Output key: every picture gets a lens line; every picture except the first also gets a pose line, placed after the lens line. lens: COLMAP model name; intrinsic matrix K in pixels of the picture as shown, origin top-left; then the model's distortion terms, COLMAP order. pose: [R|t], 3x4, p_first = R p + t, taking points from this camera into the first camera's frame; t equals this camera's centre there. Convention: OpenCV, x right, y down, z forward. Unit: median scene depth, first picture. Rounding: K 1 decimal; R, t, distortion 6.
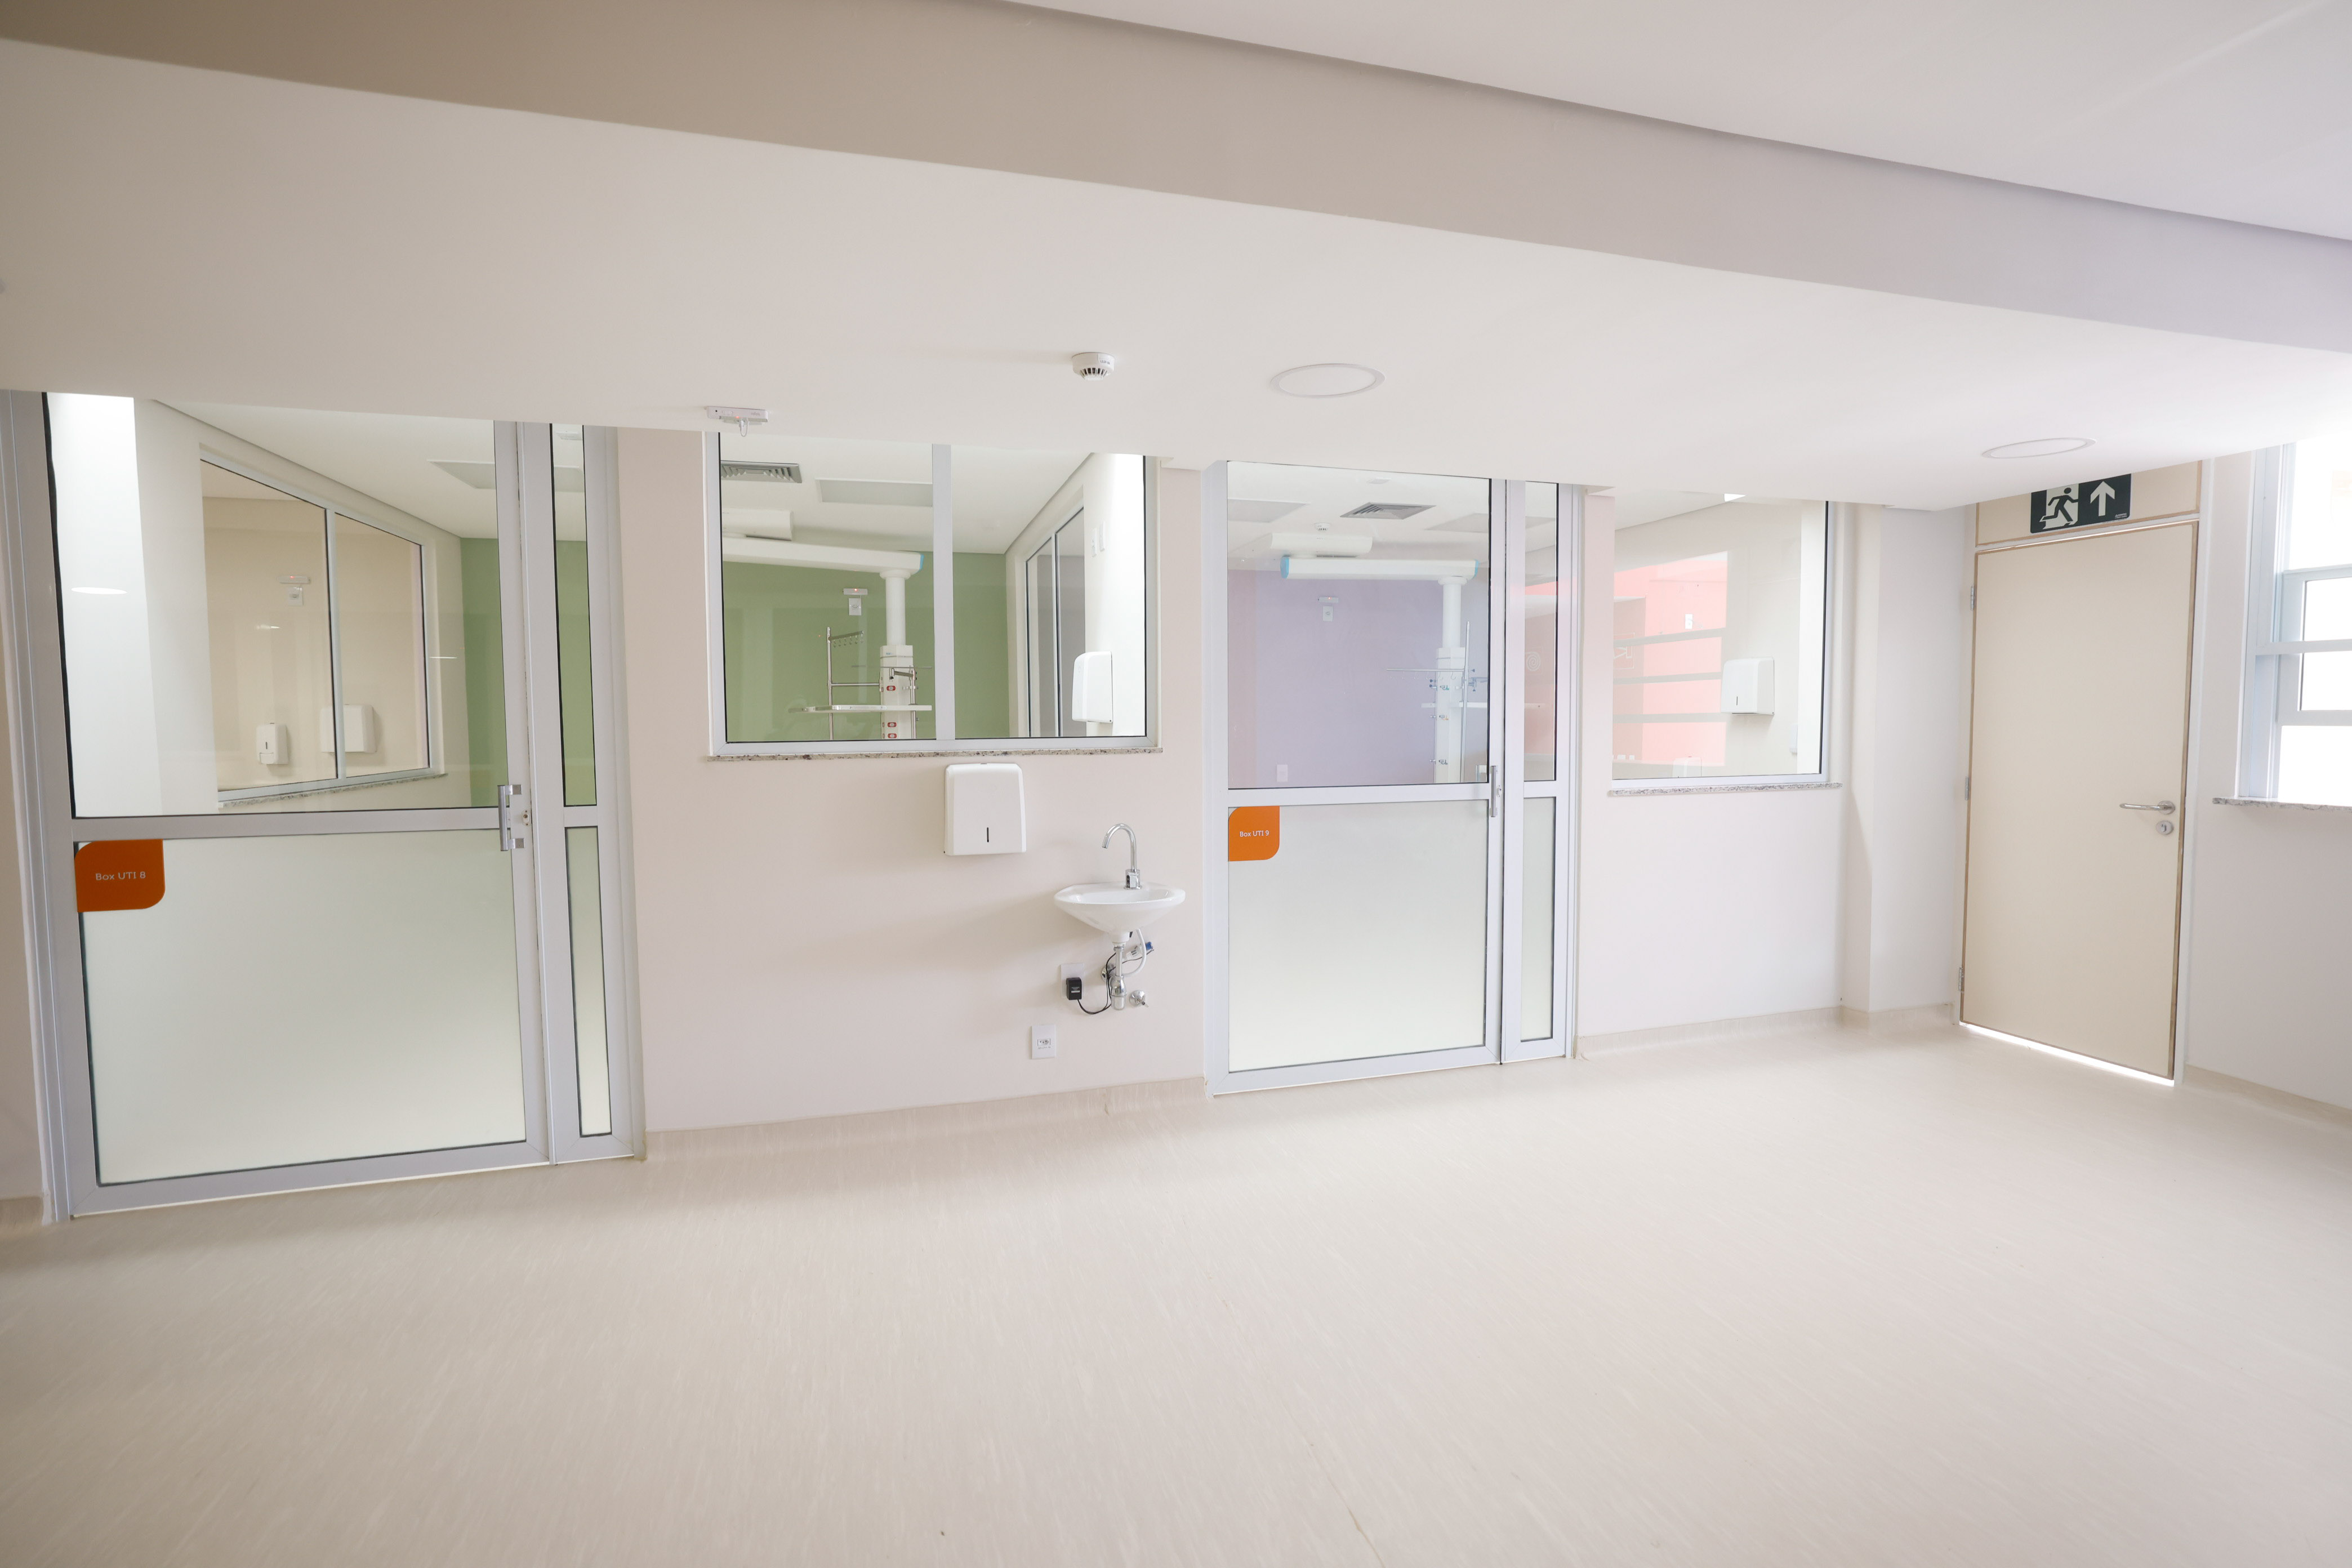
lens RADIAL K [[1104.5, 0, 1180.7], [0, 1104.5, 780.9], [0, 0, 1]] dist [0.000624, -0.000001]
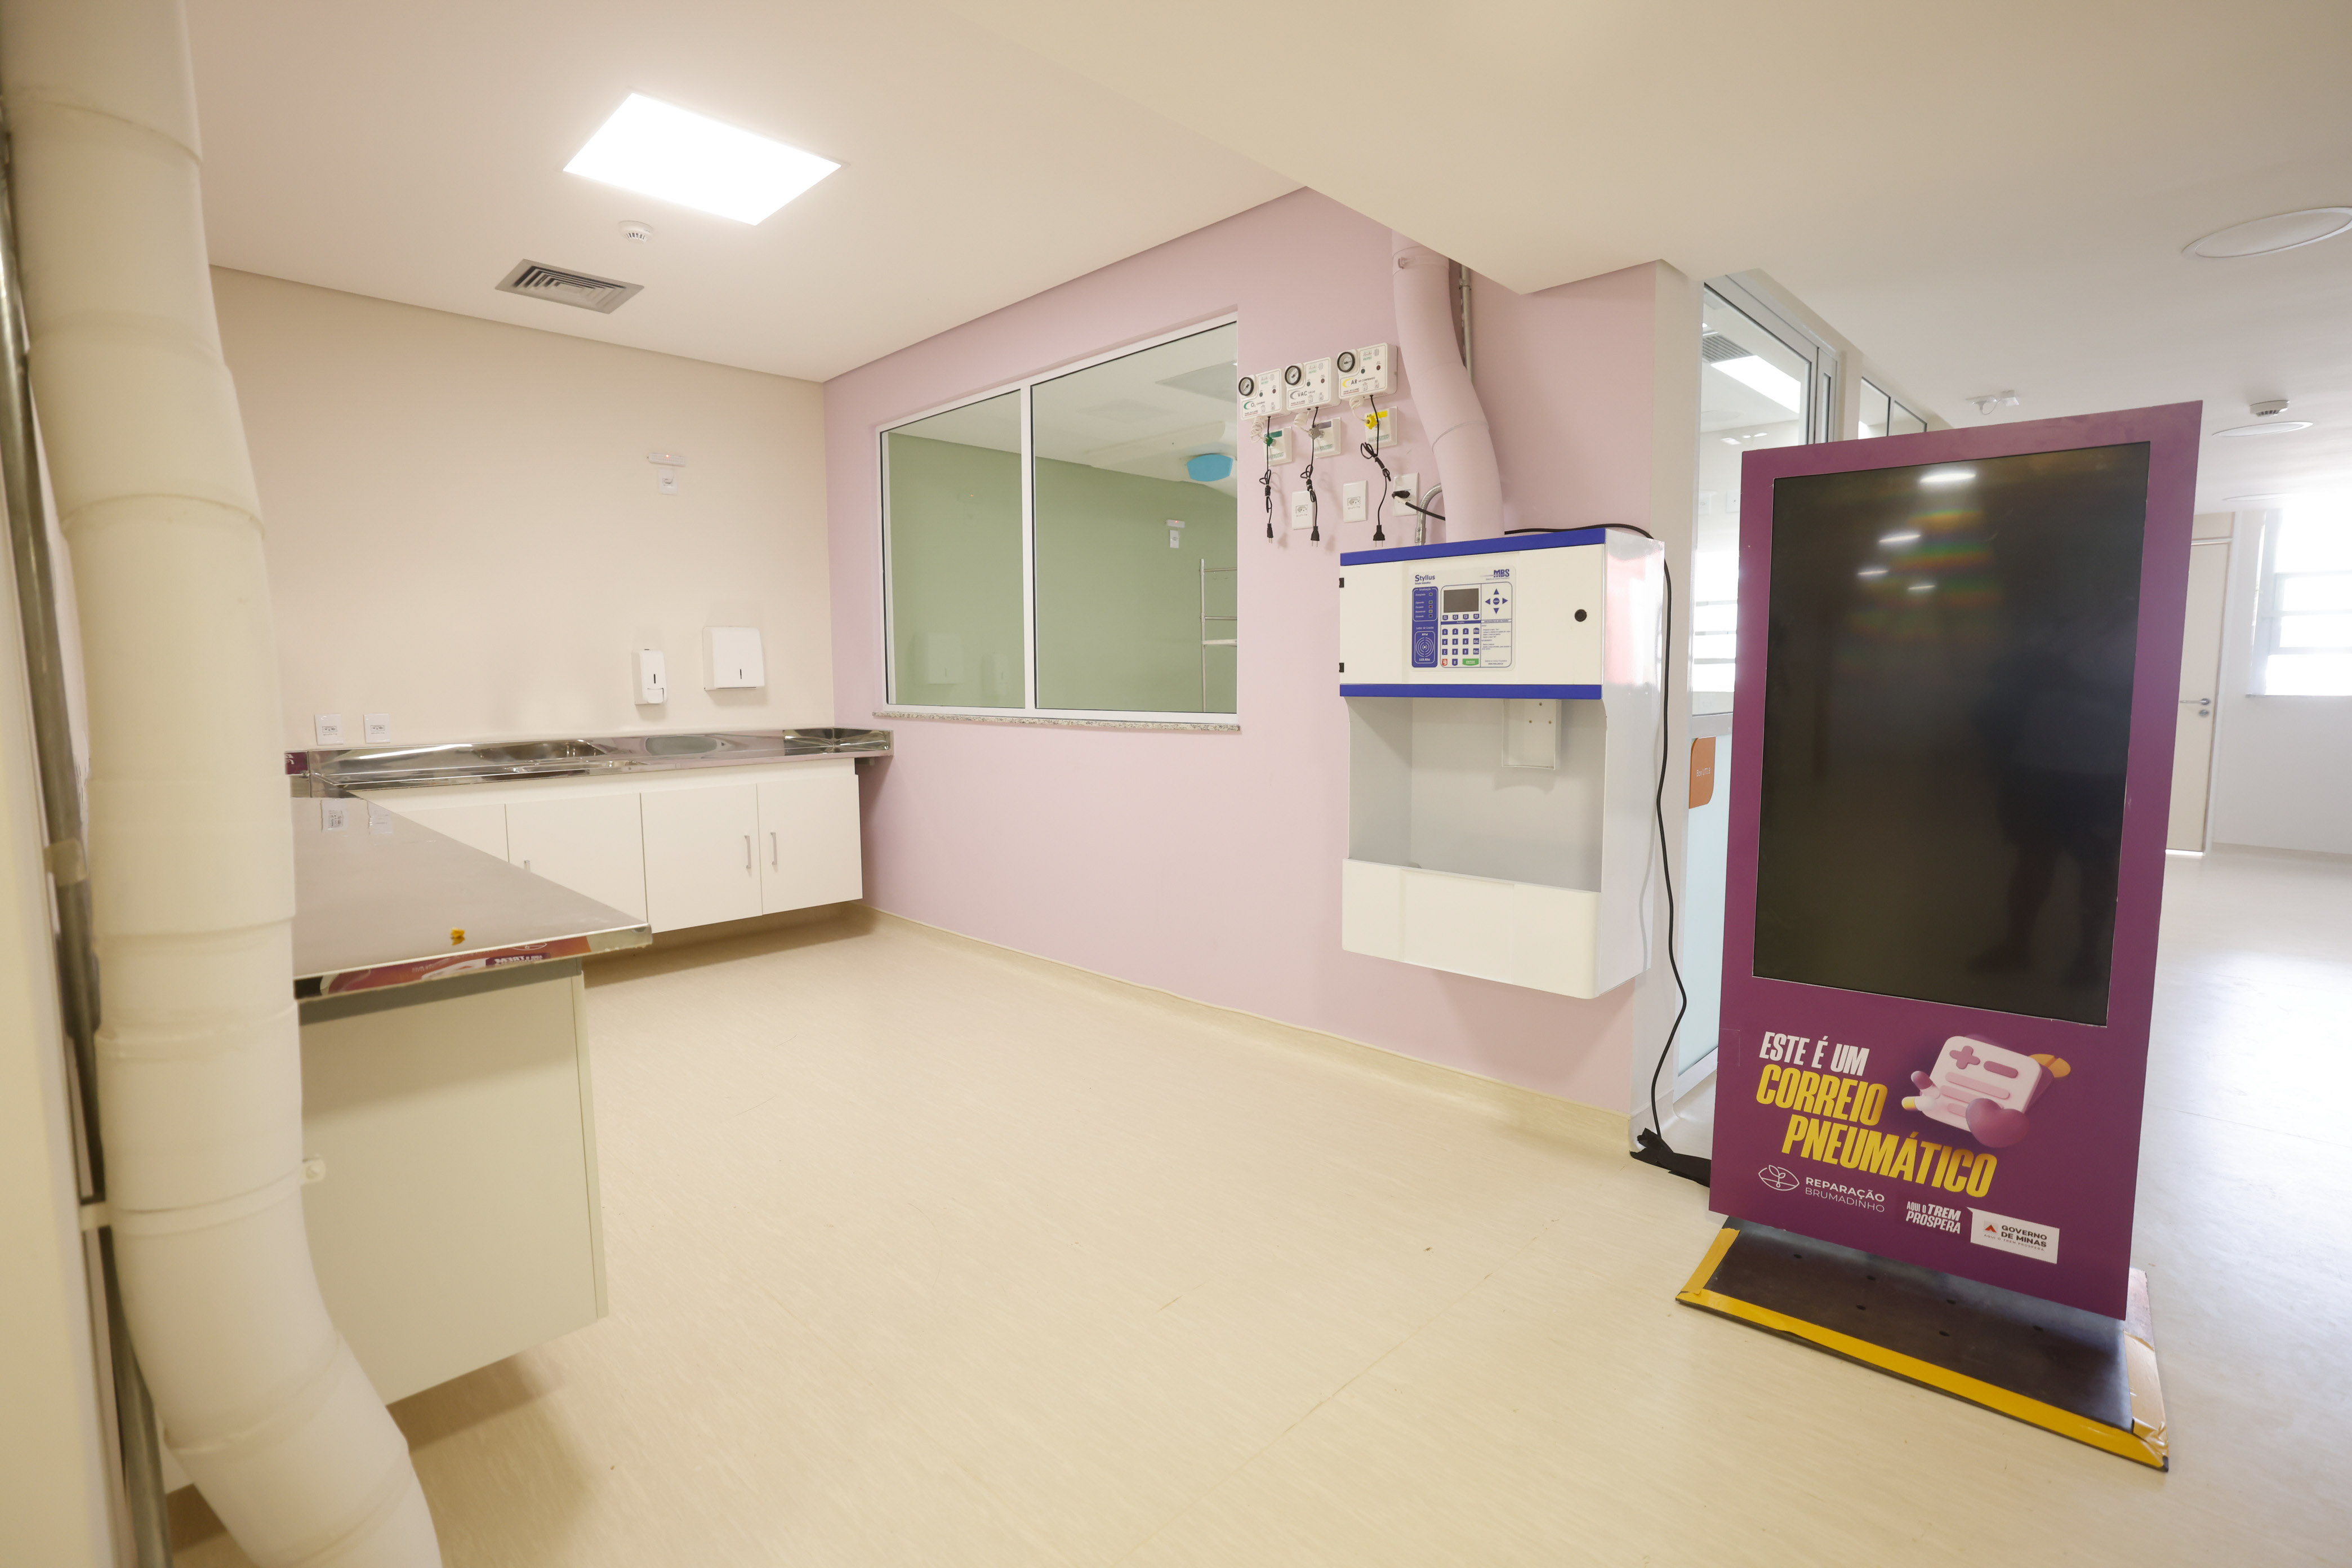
lens RADIAL K [[1104.5, 0, 1172.1], [0, 1104.5, 788.3], [0, 0, 1]] dist [0.000624, -0.000001]
pose [[0.875165, -0.046172, 0.481616, -1.467108], [0.026011, 0.998486, 0.048458, 0.034294], [-0.483125, -0.029882, 0.875041, 0.233769]]
